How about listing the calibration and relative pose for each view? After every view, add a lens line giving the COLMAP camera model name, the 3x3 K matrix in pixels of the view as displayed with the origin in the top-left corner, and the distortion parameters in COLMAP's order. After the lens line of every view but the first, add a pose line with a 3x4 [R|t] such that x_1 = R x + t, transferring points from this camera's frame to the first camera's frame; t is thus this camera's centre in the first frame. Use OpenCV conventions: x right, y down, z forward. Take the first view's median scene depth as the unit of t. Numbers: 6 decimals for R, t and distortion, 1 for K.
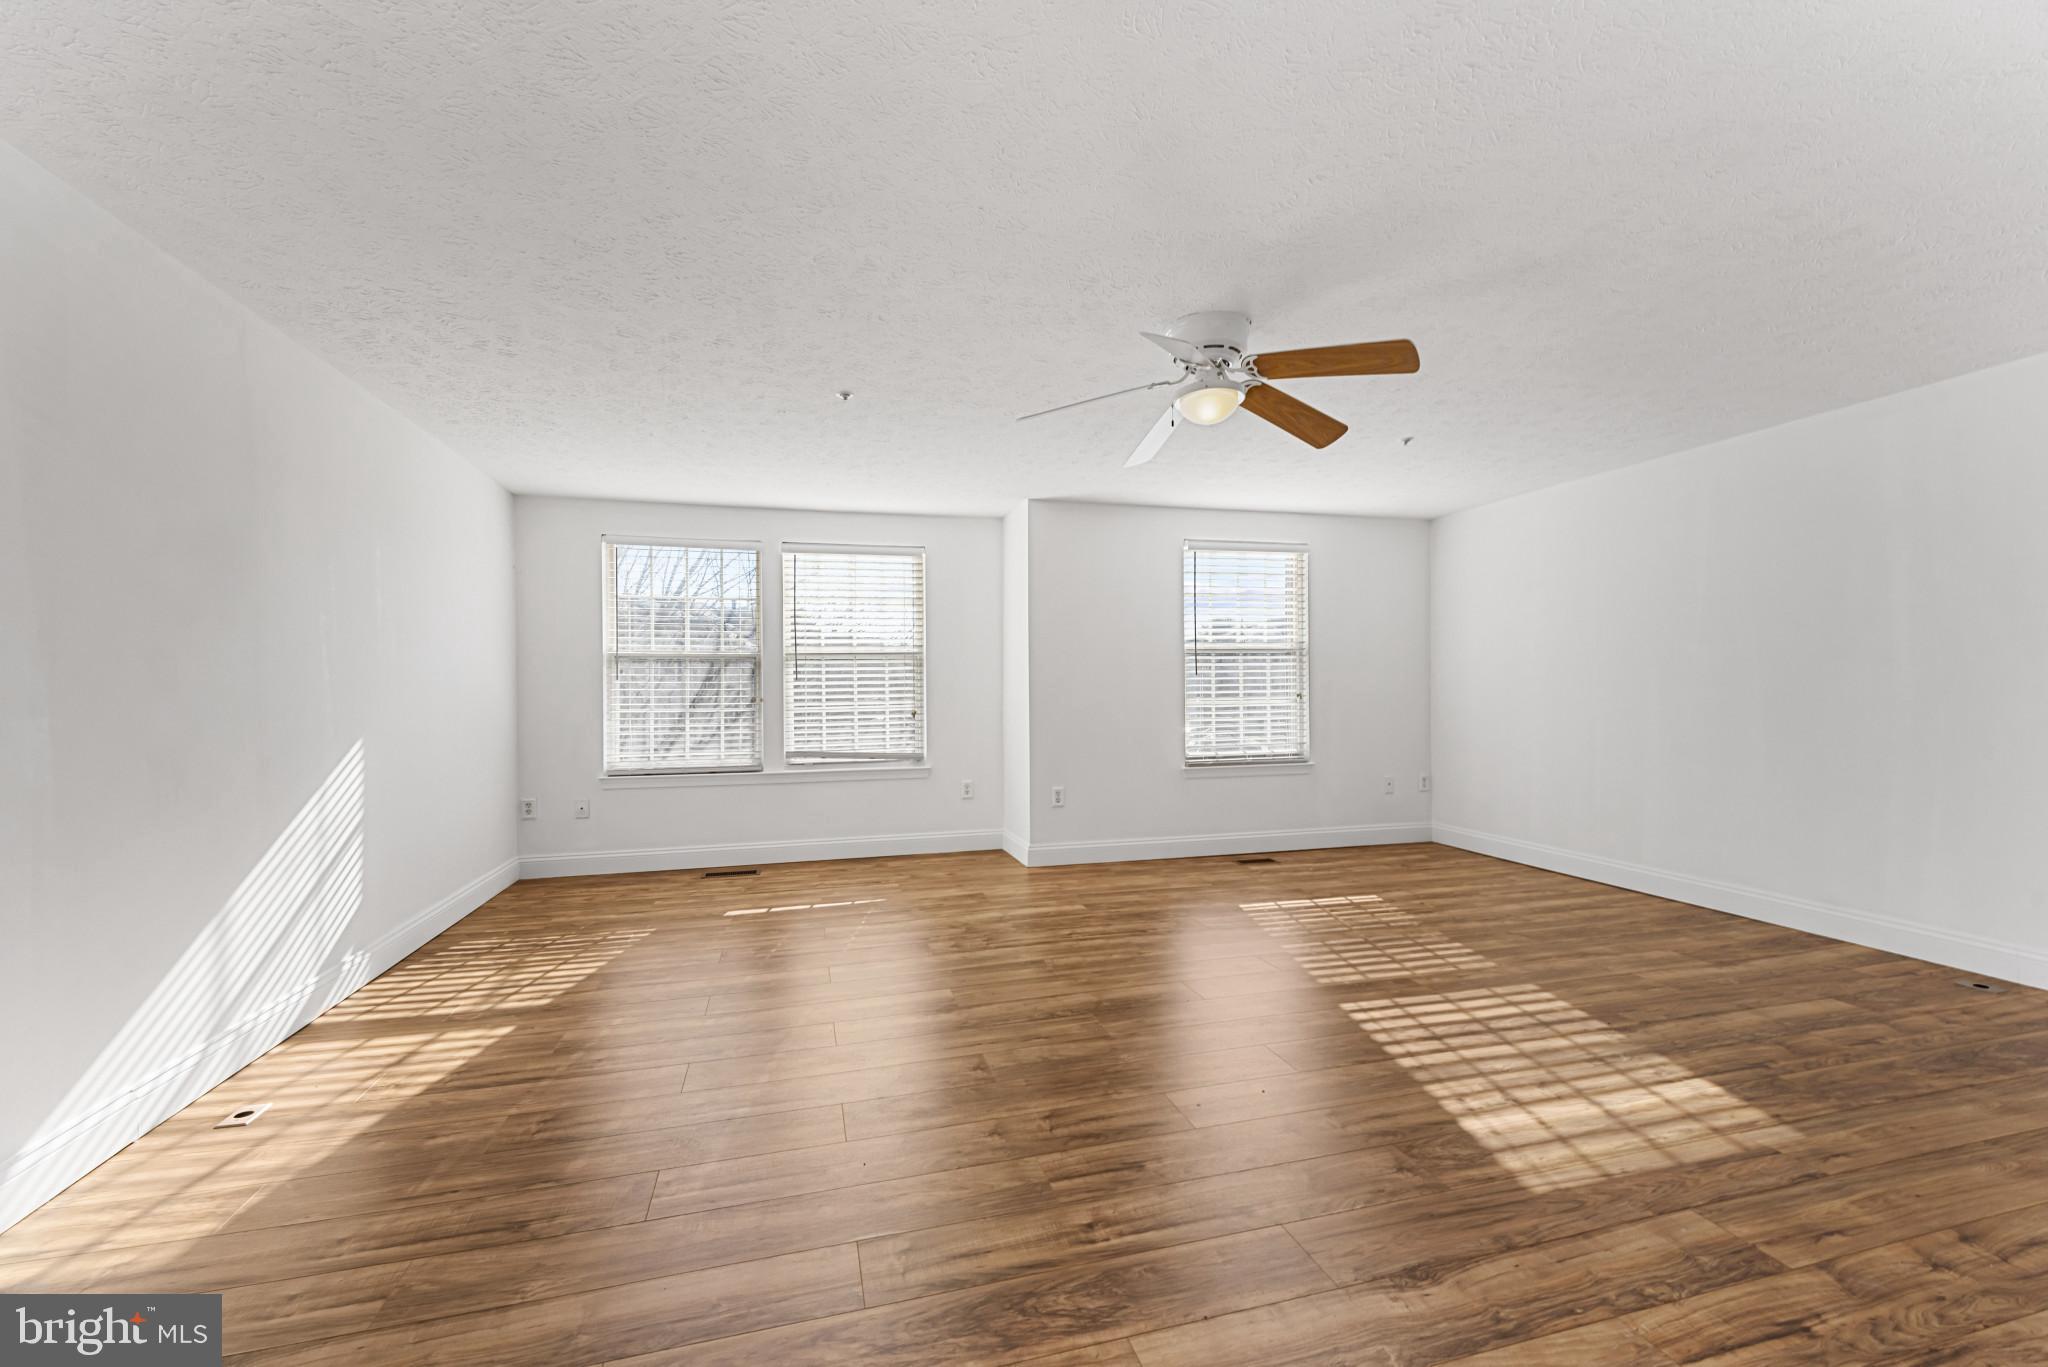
lens RADIAL K [[839.4, 0, 1024.0], [0, 839.4, 683.5], [0, 0, 1]] dist [0.000756, -0.000201]
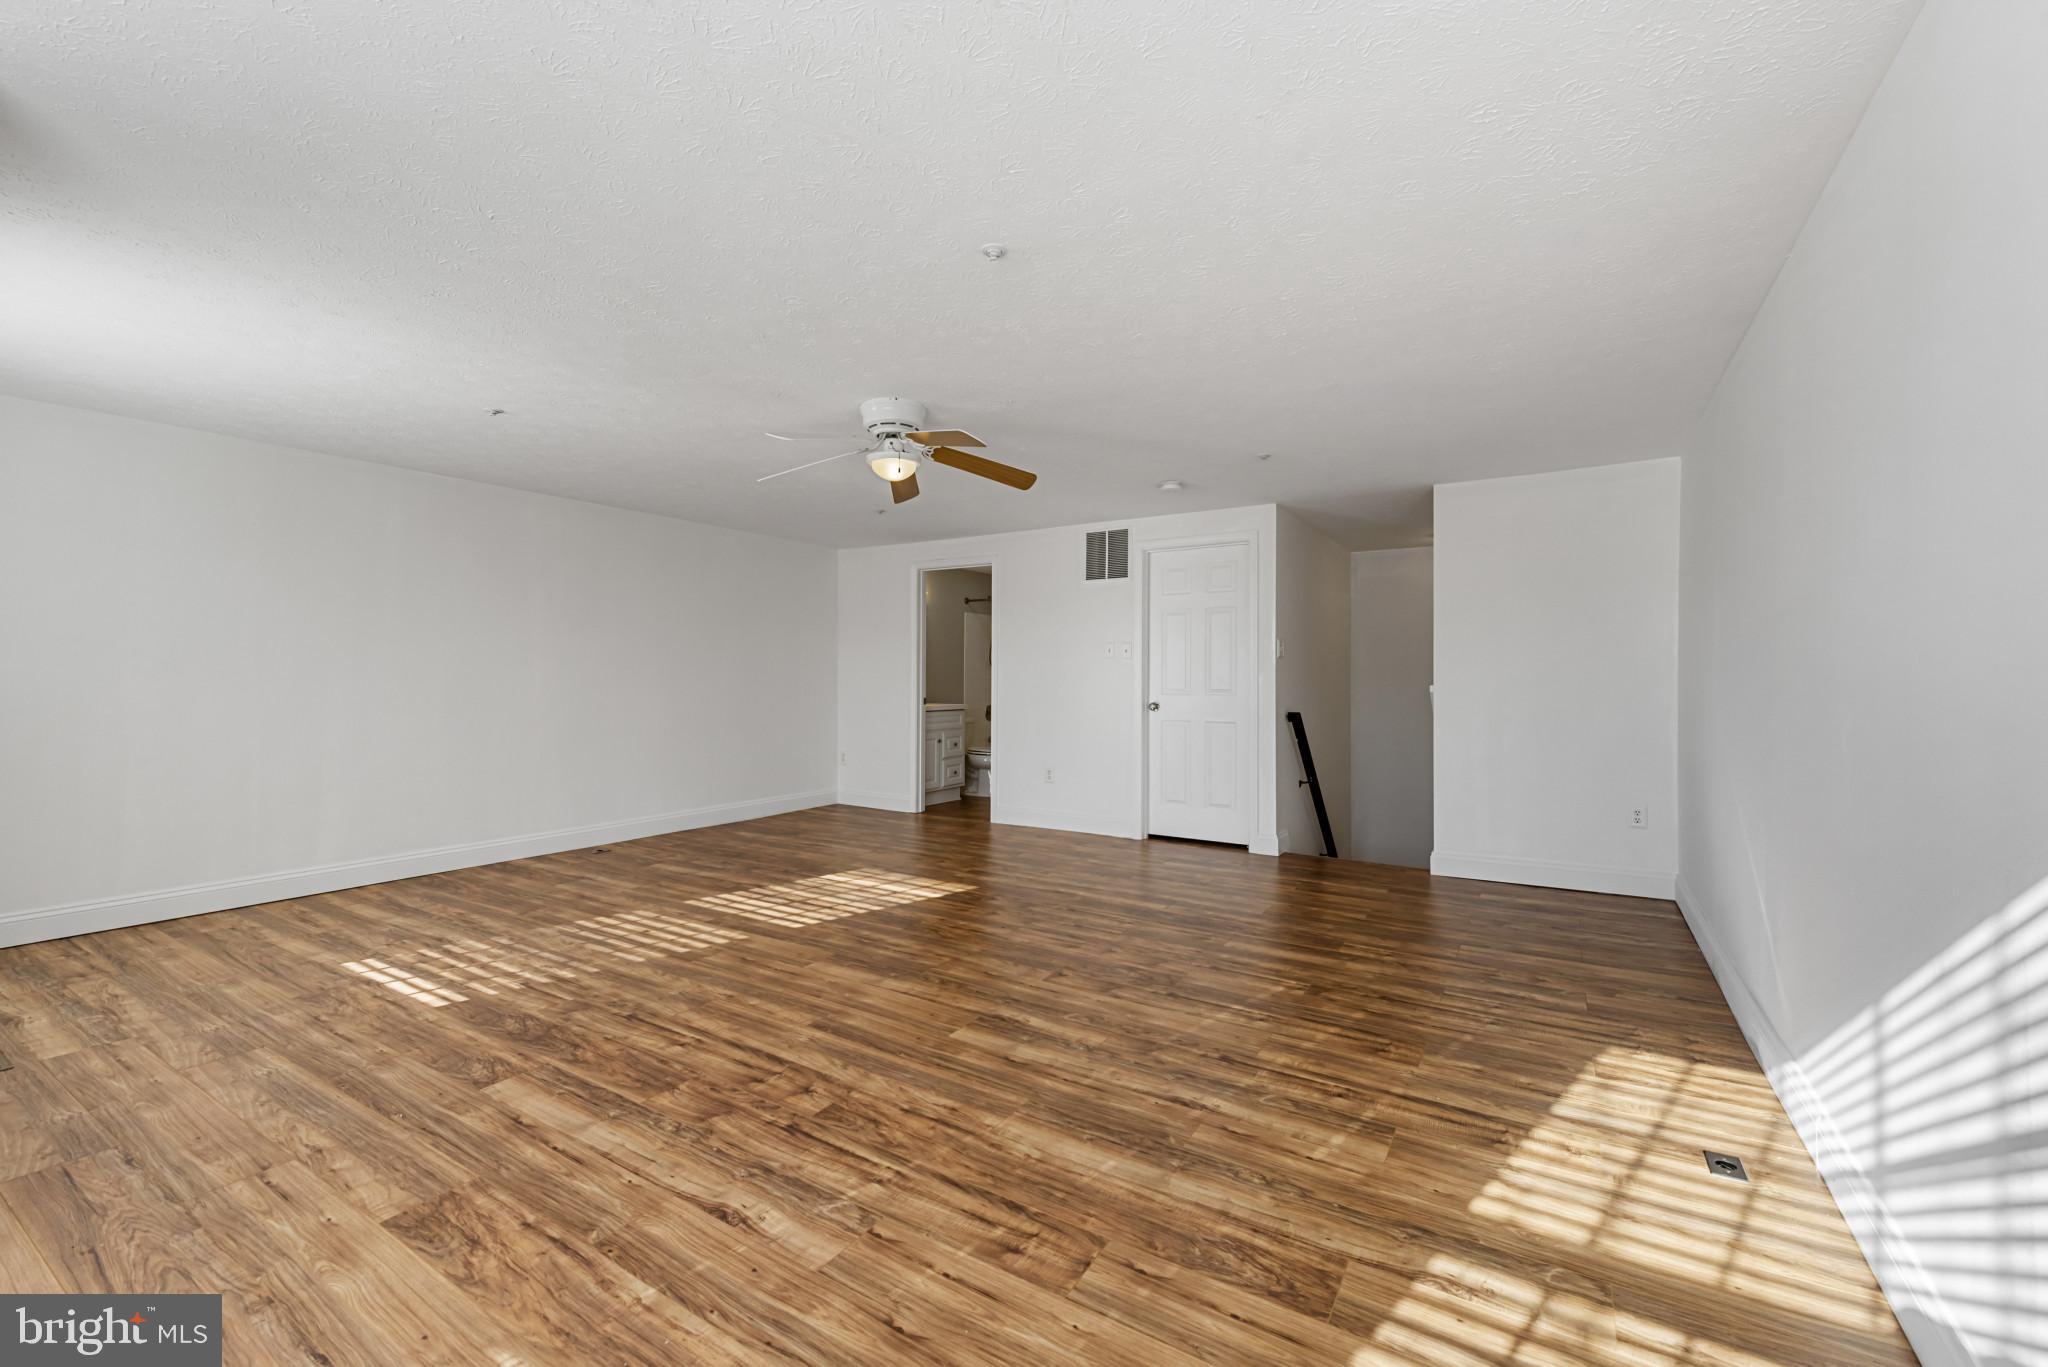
lens RADIAL K [[839.4, 0, 1024.0], [0, 839.4, 683.5], [0, 0, 1]] dist [0.000756, -0.000201]
pose [[-0.680115, 0.004210, 0.733094, -0.824865], [0.000339, 0.999985, -0.005428, 0.014059], [-0.733106, -0.003443, -0.680106, 1.642765]]
